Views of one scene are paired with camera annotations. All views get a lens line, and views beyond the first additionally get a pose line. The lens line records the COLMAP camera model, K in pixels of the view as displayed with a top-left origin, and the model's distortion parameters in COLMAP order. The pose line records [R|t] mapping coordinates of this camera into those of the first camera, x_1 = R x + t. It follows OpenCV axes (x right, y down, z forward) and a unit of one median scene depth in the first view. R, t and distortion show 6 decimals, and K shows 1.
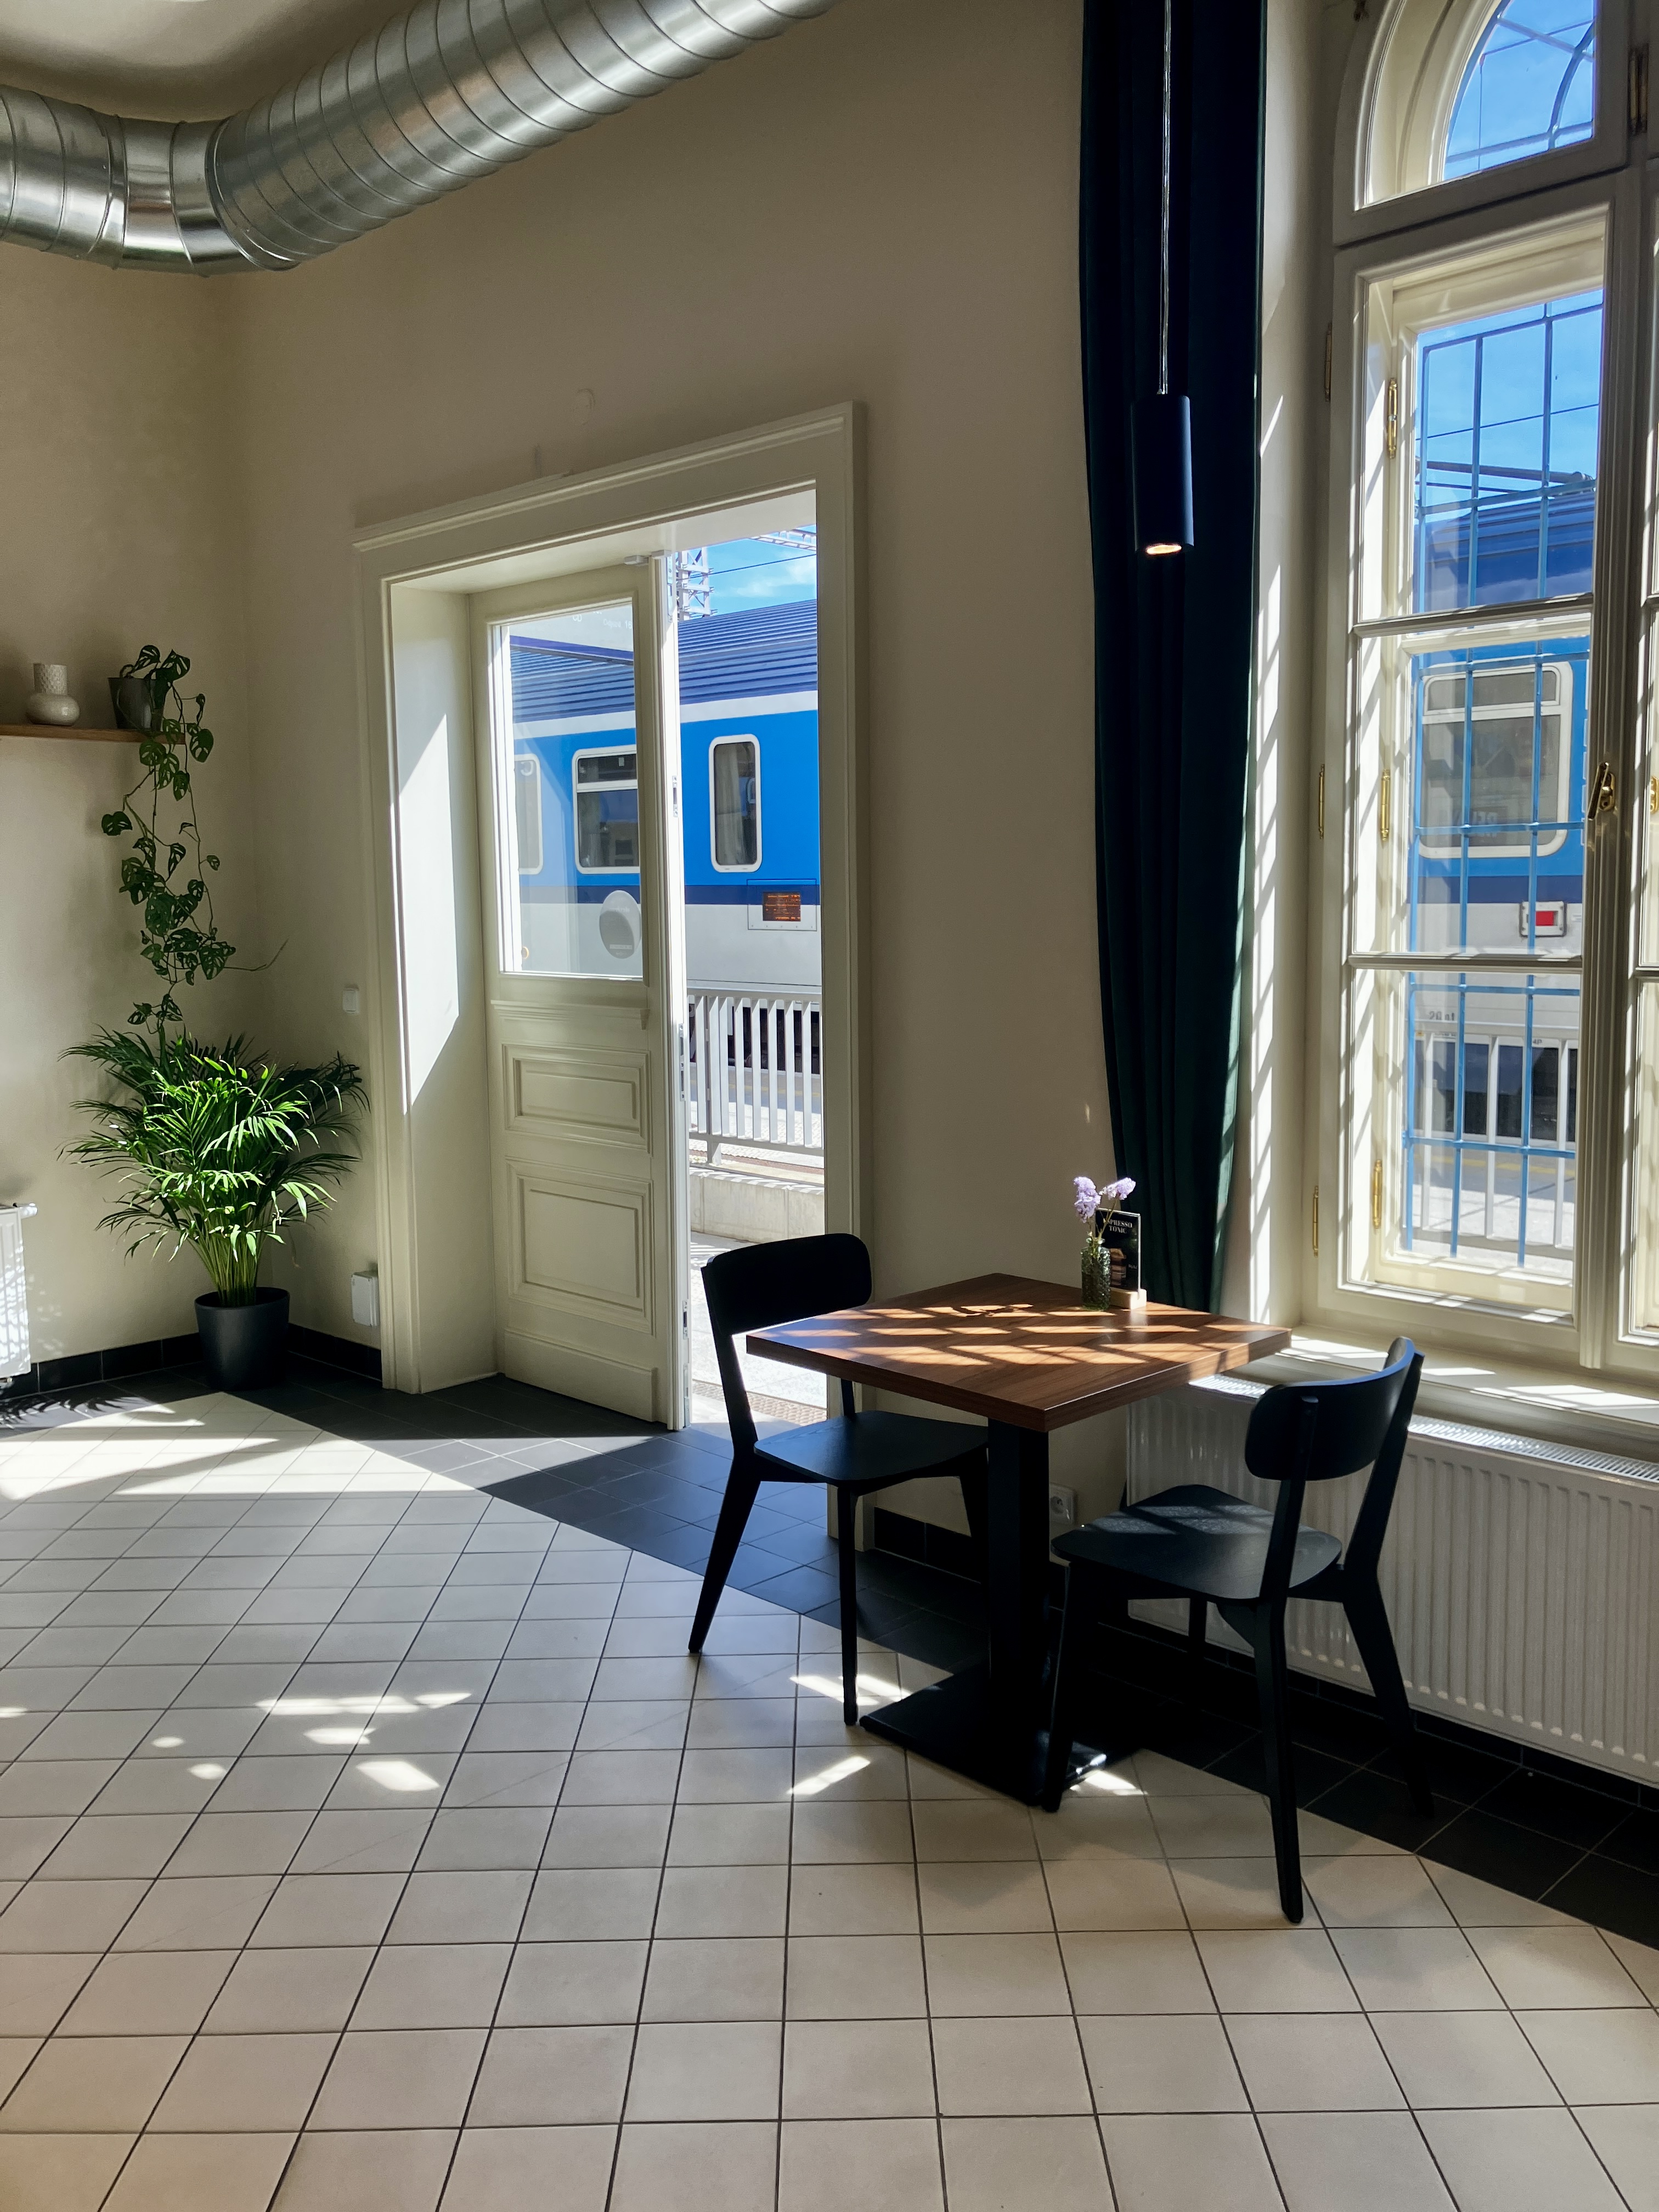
lens RADIAL K [[1822.2, 0, 826.3], [0, 1822.2, 1099.6], [0, 0, 1]] dist [0.041889, -0.000638]
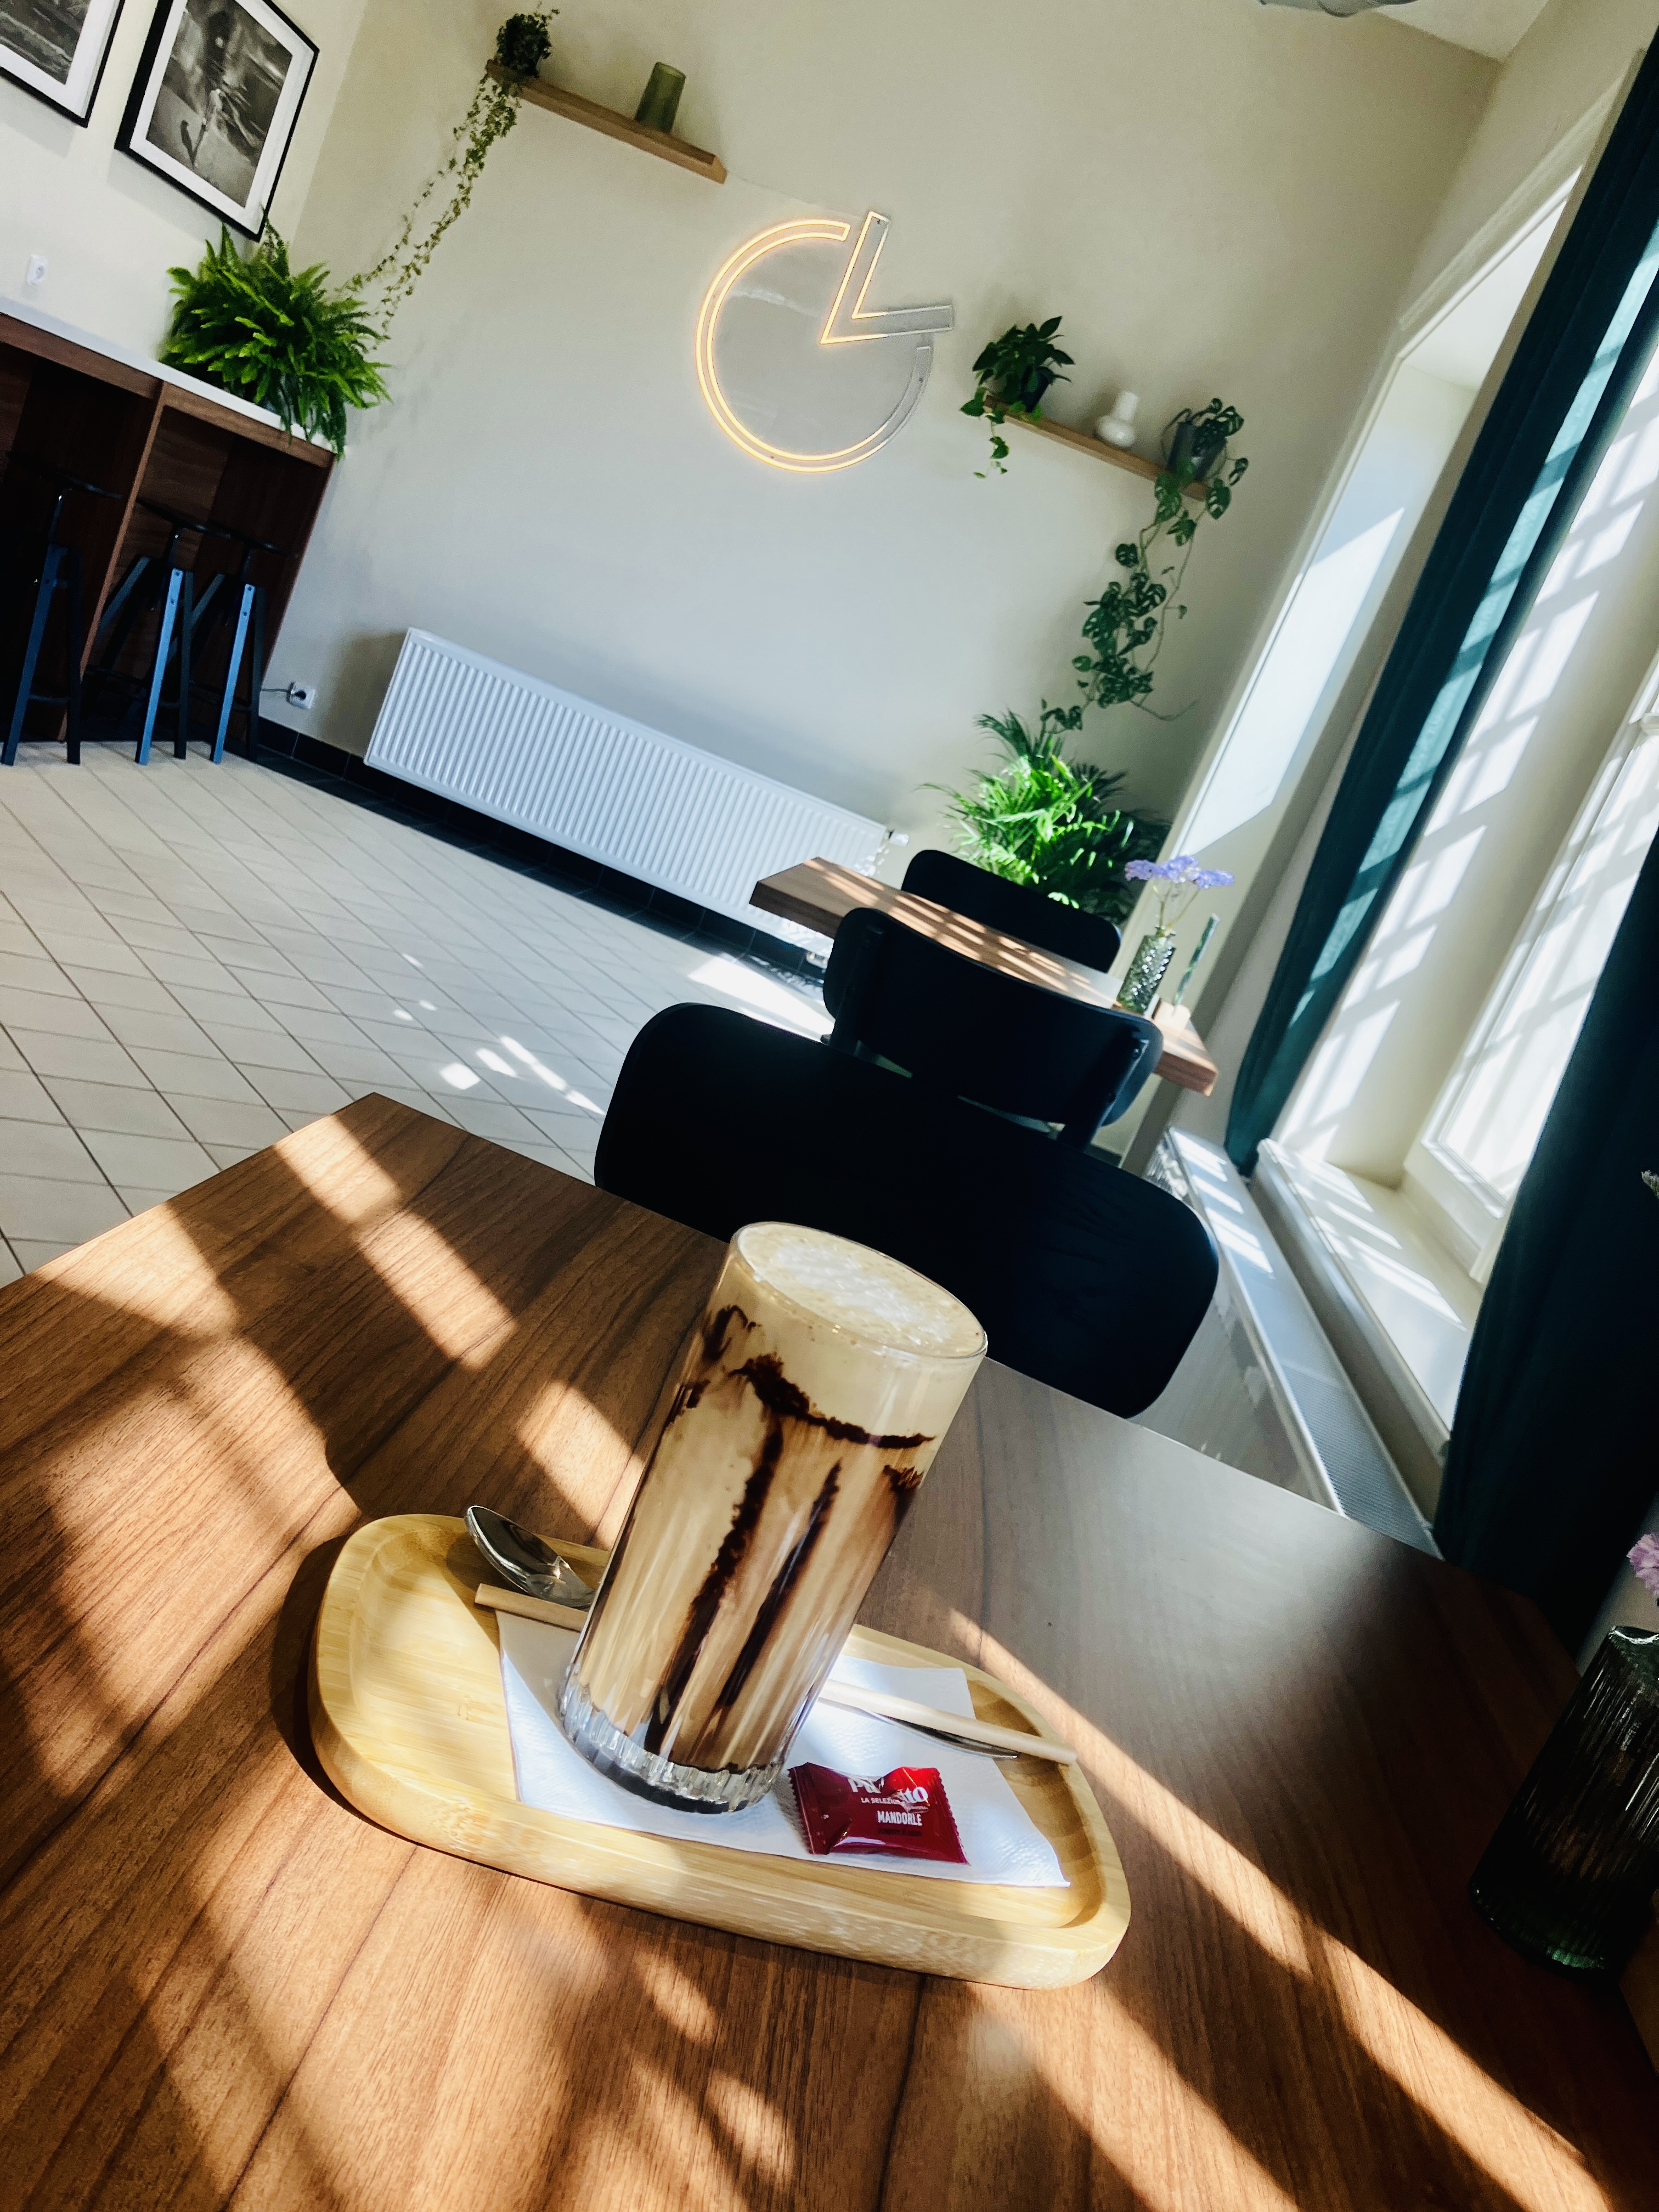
lens RADIAL K [[1822.2, 0, 826.2], [0, 1822.2, 1108.5], [0, 0, 1]] dist [0.041889, -0.000638]
pose [[0.581763, 0.420235, -0.696386, 0.411645], [-0.454691, 0.877937, 0.149941, 0.057911], [0.674394, 0.229410, 0.701829, 0.190919]]
